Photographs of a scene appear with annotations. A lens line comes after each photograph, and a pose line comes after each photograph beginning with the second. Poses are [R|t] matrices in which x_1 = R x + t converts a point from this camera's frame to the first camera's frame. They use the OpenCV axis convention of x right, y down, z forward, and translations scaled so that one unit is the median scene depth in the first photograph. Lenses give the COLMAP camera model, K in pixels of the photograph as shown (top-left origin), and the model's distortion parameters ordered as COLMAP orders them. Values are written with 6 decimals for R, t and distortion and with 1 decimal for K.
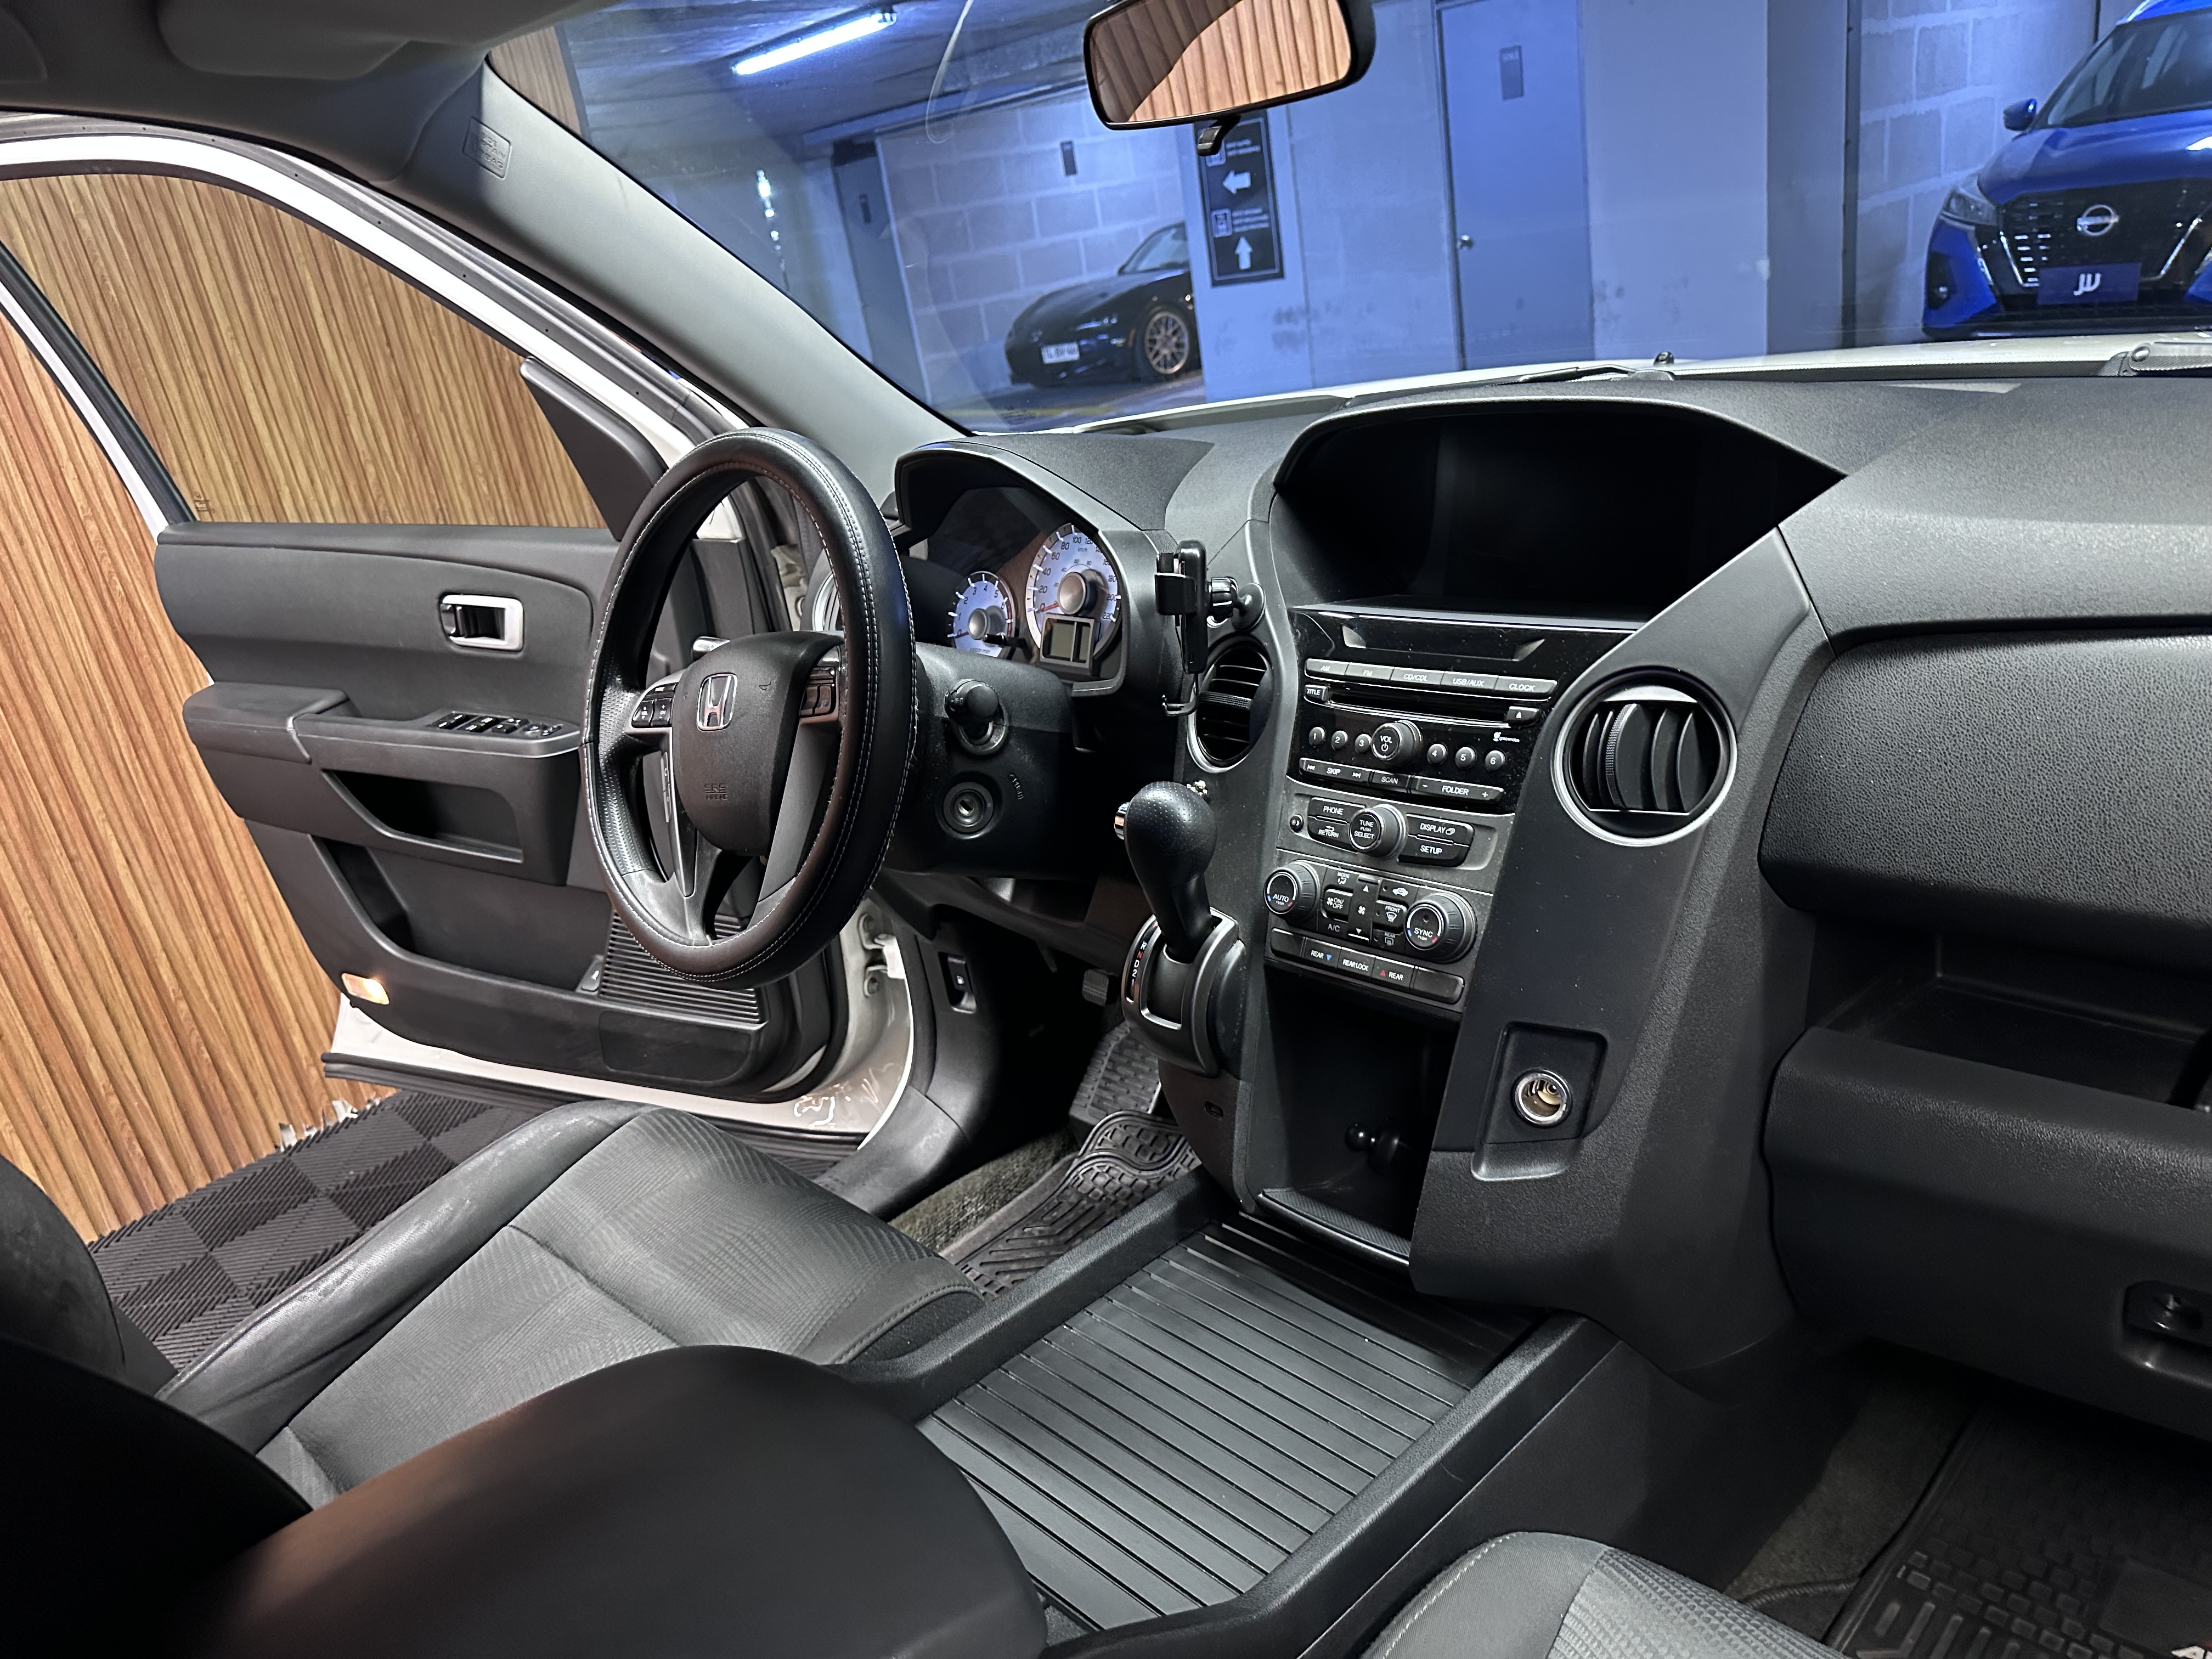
lens RADIAL K [[1572.5, 0, 1096.8], [0, 1572.5, 805.4], [0, 0, 1]] dist [0.026620, -0.024944]
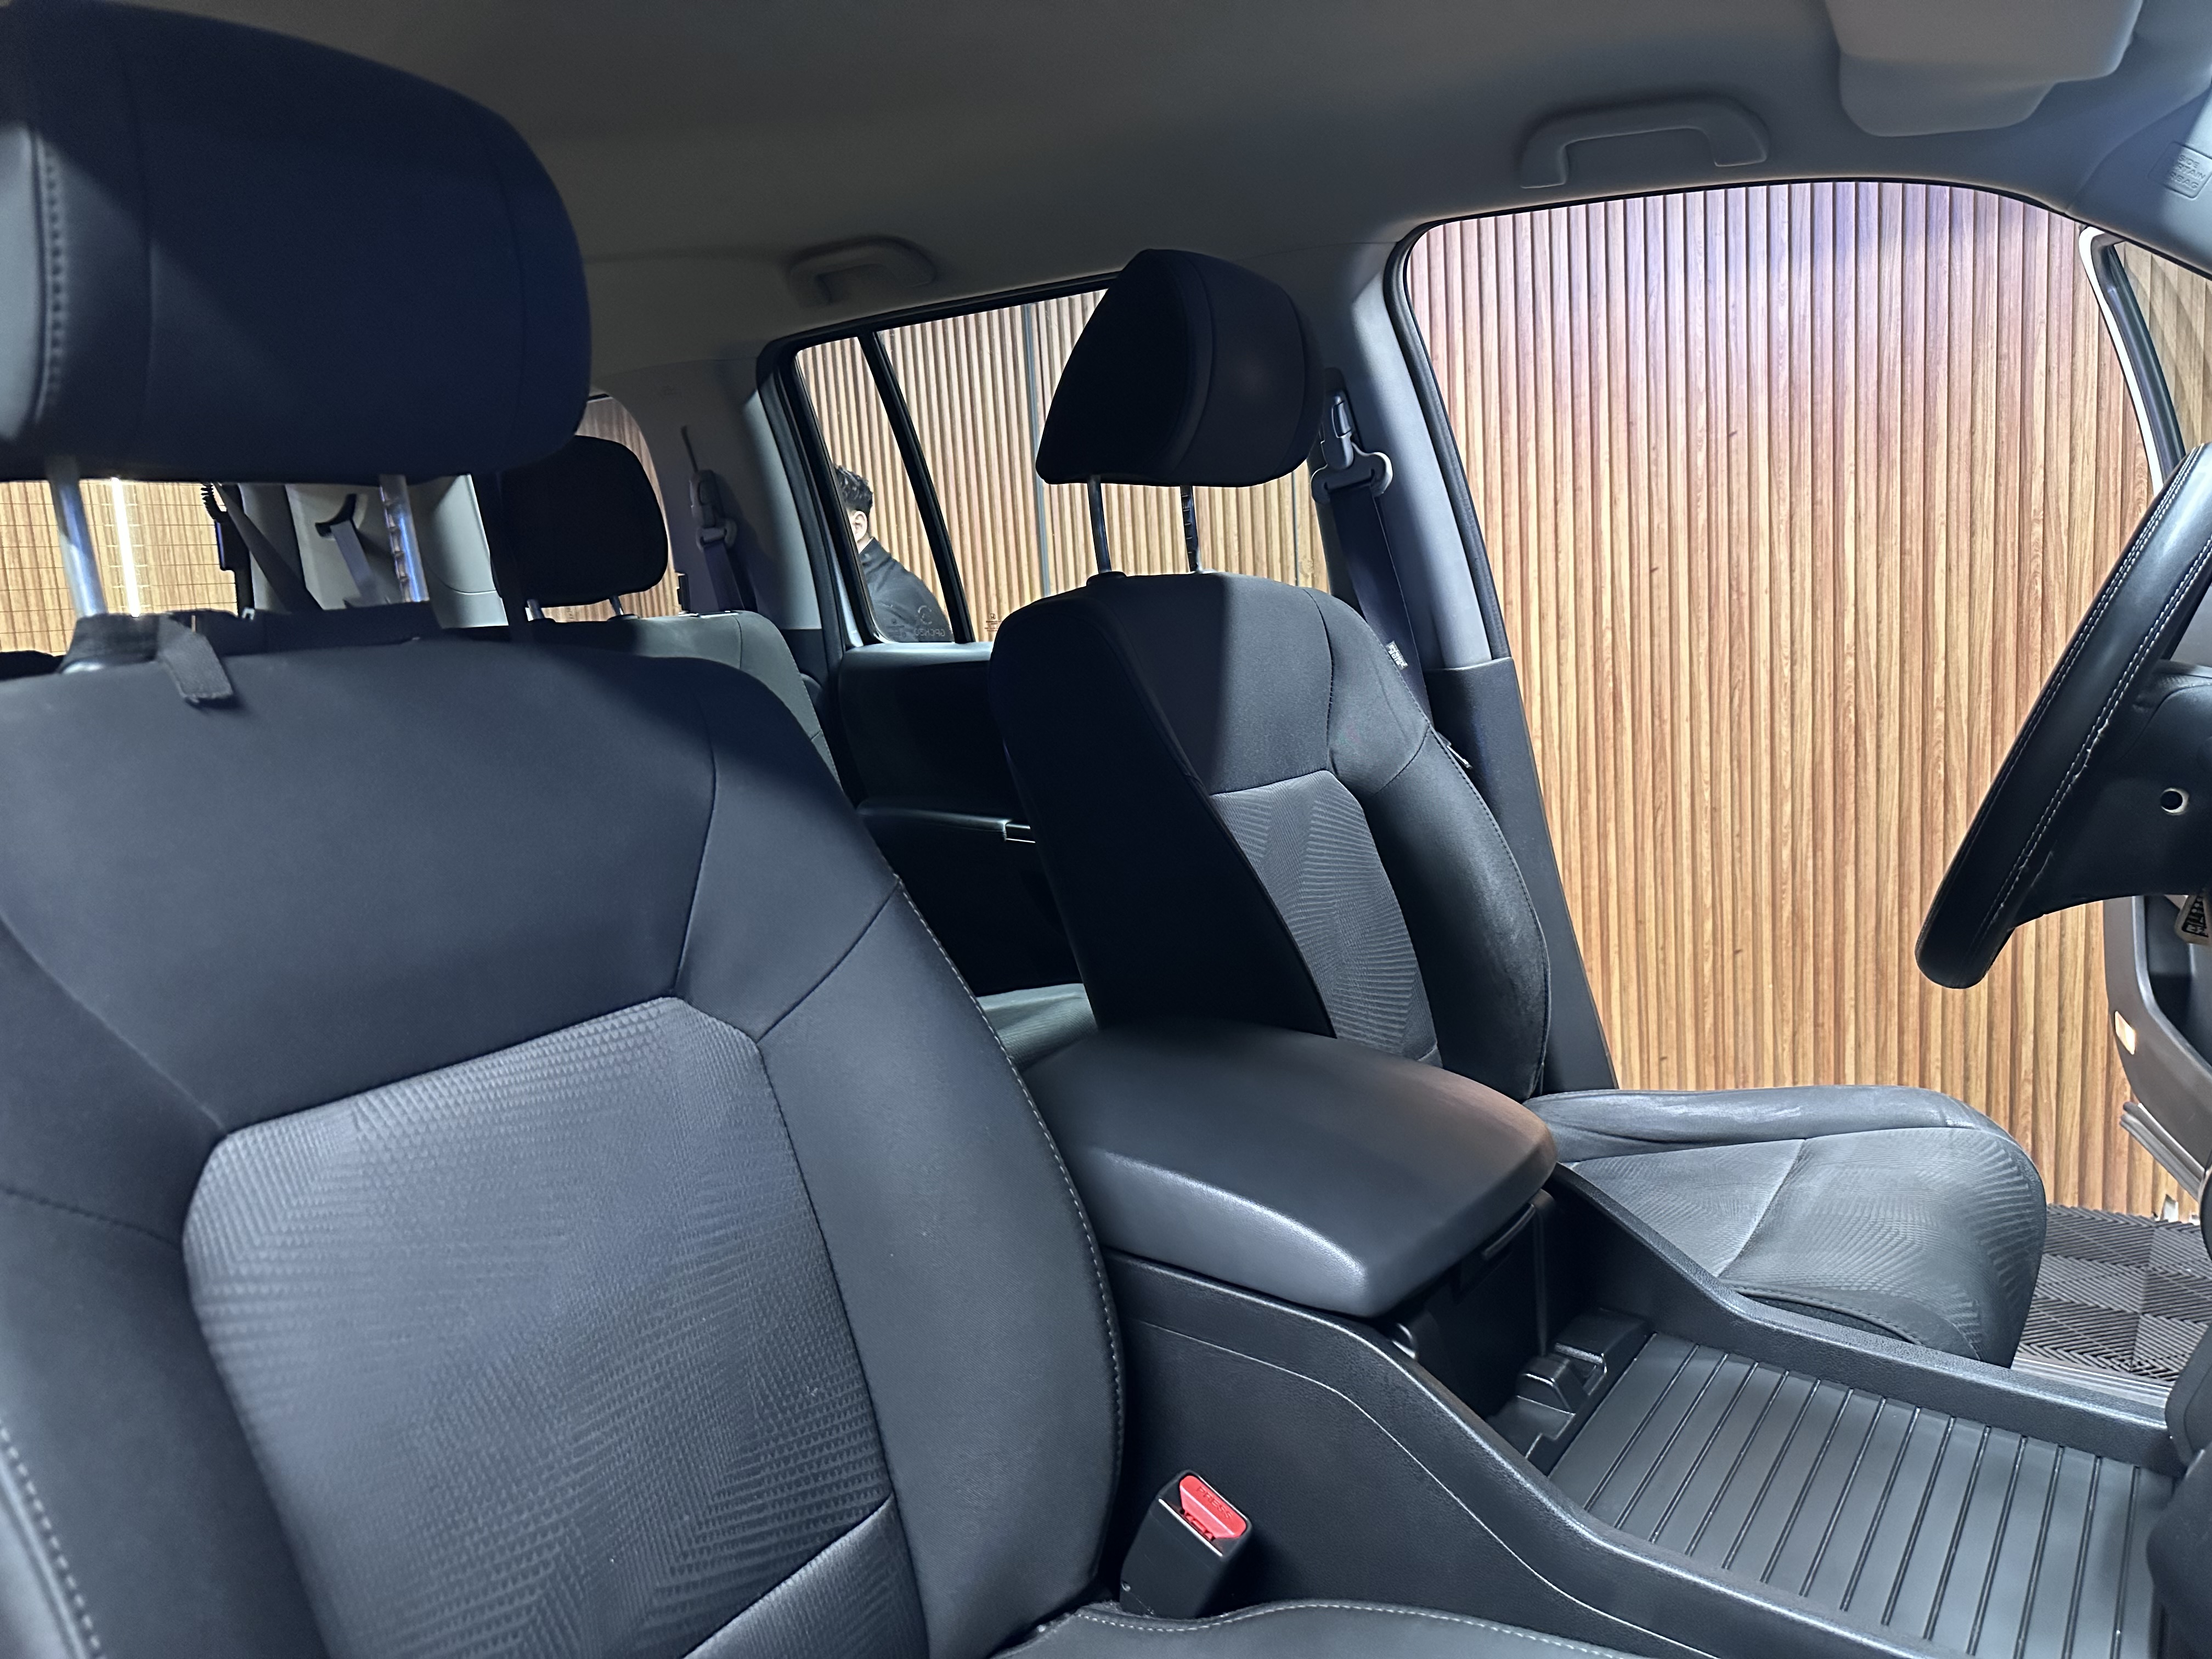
lens RADIAL K [[1572.5, 0, 1106.7], [0, 1572.5, 825.0], [0, 0, 1]] dist [0.026620, -0.024944]
pose [[0.210581, 0.288198, -0.934129, 0.217650], [-0.319205, 0.923451, 0.212945, -0.008976], [0.923993, 0.253337, 0.286455, 0.070364]]
